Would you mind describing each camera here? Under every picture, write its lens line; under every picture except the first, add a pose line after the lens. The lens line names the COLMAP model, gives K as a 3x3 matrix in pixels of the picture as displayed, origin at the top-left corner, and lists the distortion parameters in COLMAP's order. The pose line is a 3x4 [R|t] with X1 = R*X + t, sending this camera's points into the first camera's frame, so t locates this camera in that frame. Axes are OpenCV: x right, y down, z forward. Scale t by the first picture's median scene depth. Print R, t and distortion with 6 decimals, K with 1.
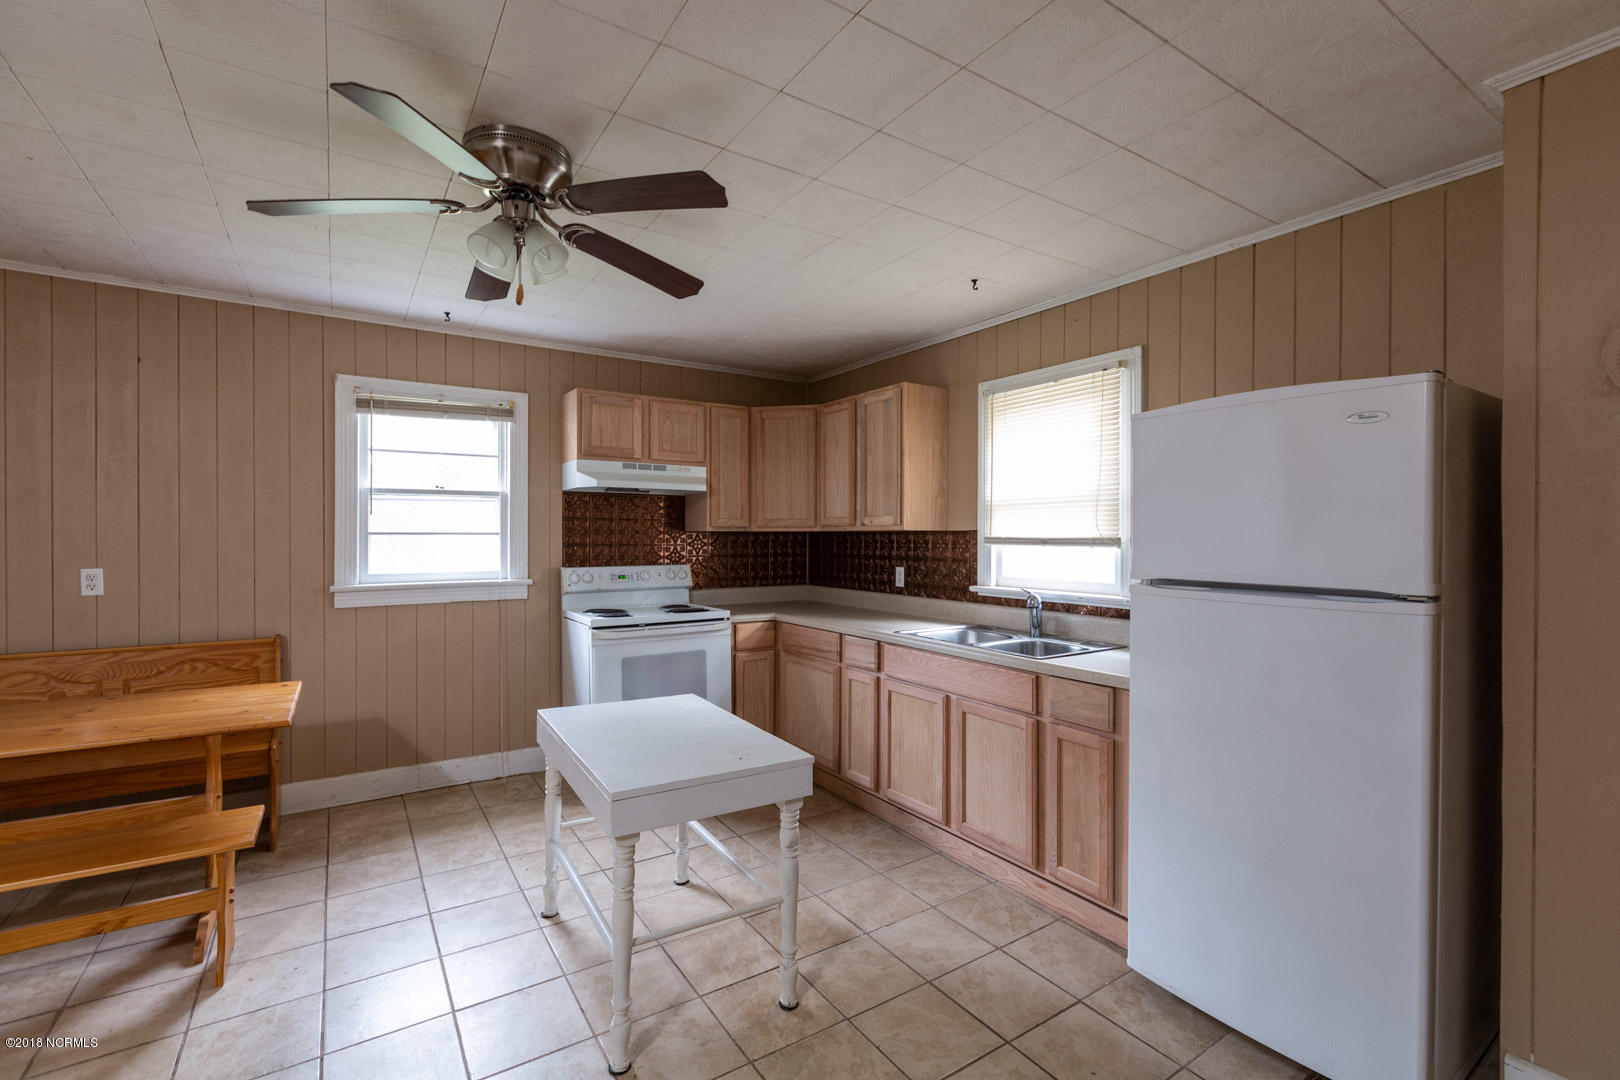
lens RADIAL K [[714.7, 0, 810.8], [0, 714.7, 535.0], [0, 0, 1]] dist [-0.002245, 0.002686]
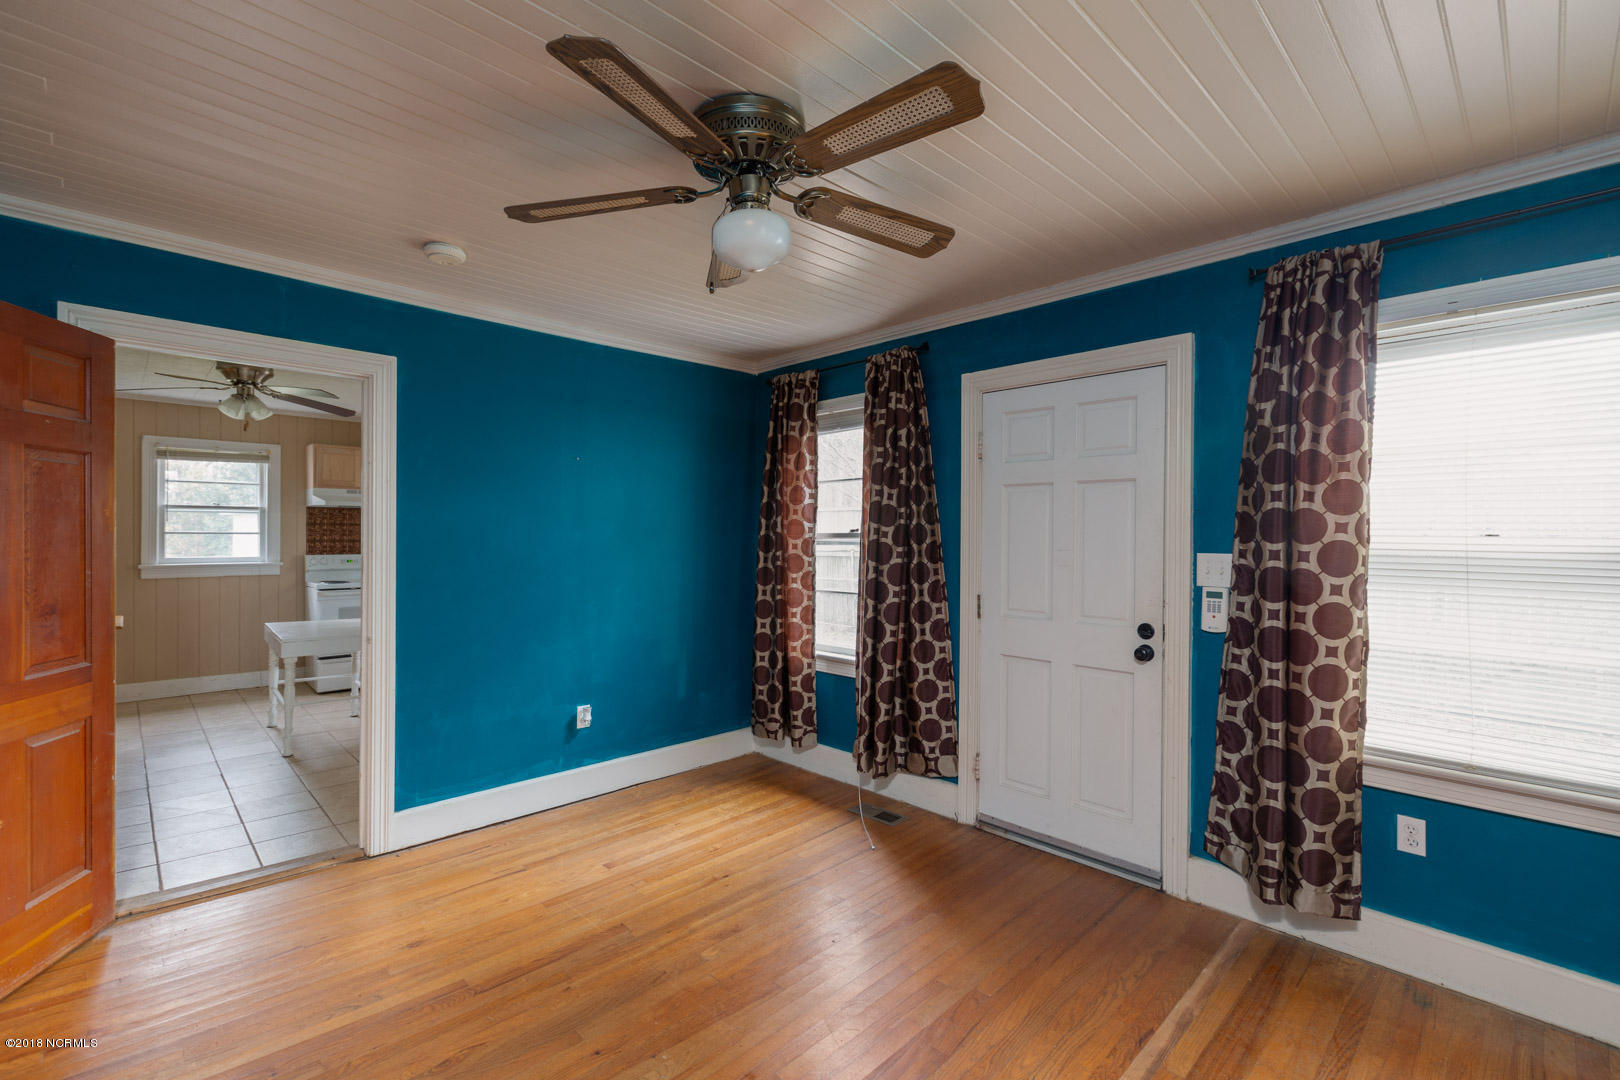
lens RADIAL K [[714.7, 0, 811.2], [0, 714.7, 540.3], [0, 0, 1]] dist [-0.002245, 0.002686]
pose [[0.982719, 0.000632, 0.185104, 0.478123], [0.000327, 0.999987, -0.005149, 0.022293], [-0.185105, 0.005121, 0.982705, -0.792531]]
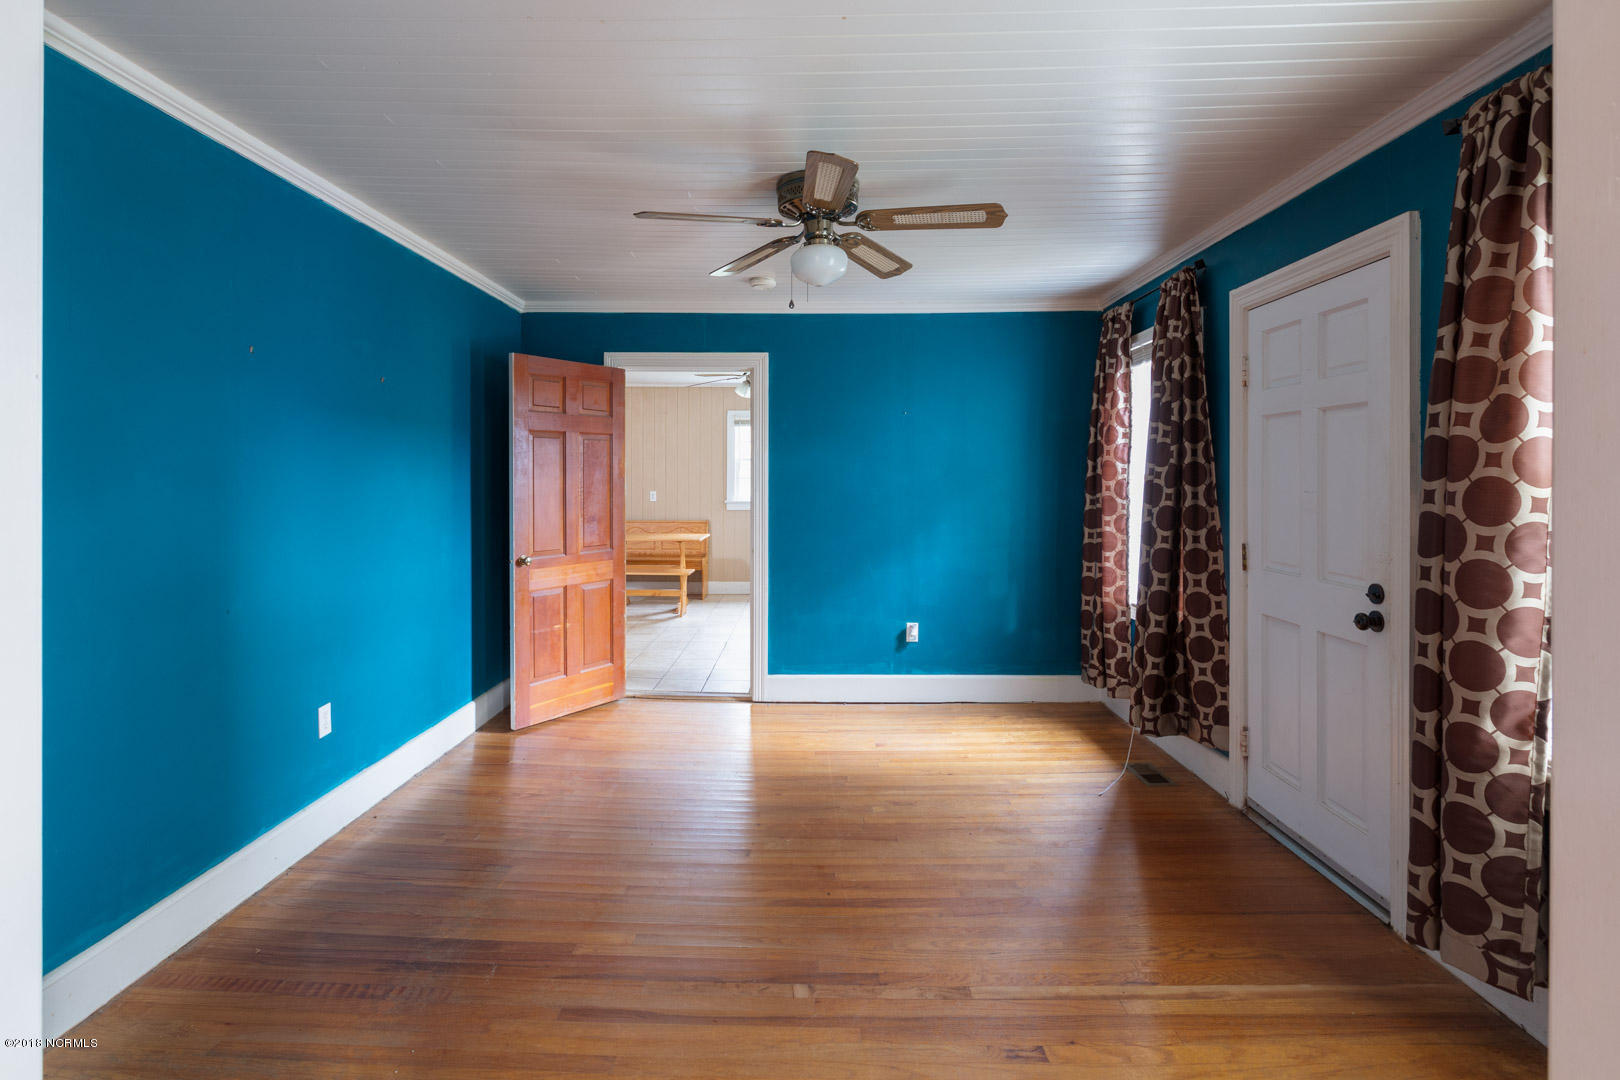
lens RADIAL K [[798.3, 0, 804.3], [0, 798.3, 481.3], [0, 0, 1]] dist [0.000774, 0.000622]
pose [[0.825831, -0.002179, -0.563914, 0.933692], [-0.003837, 0.999948, -0.009483, 0.028280], [0.563905, 0.009996, 0.825779, -0.934218]]
